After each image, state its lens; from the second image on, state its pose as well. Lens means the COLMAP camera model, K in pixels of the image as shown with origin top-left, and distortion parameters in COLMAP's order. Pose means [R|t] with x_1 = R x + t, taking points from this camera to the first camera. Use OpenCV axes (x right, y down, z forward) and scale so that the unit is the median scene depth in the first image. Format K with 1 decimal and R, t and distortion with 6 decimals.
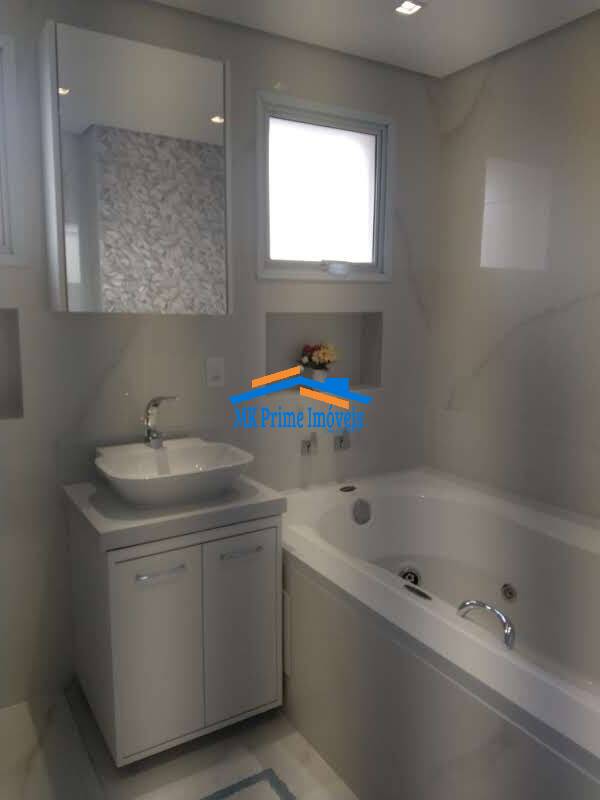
lens RADIAL K [[617.6, 0, 299.4], [0, 617.6, 382.7], [0, 0, 1]] dist [0.201310, -0.316986]
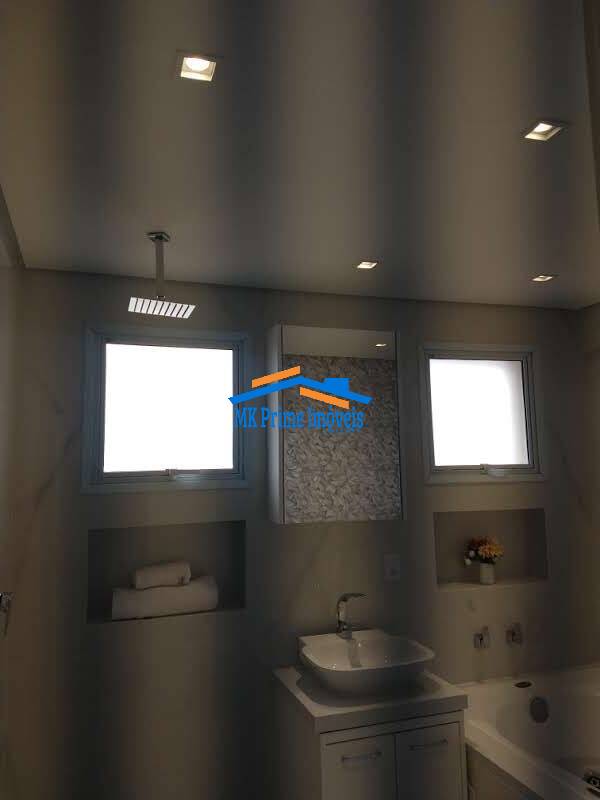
lens RADIAL K [[613.3, 0, 298.4], [0, 613.3, 395.8], [0, 0, 1]] dist [0.222956, -0.384745]
pose [[0.971920, -0.053134, -0.229234, -0.019448], [-0.001530, 0.972726, -0.231952, -0.051496], [0.235306, 0.225790, 0.945331, -0.186956]]
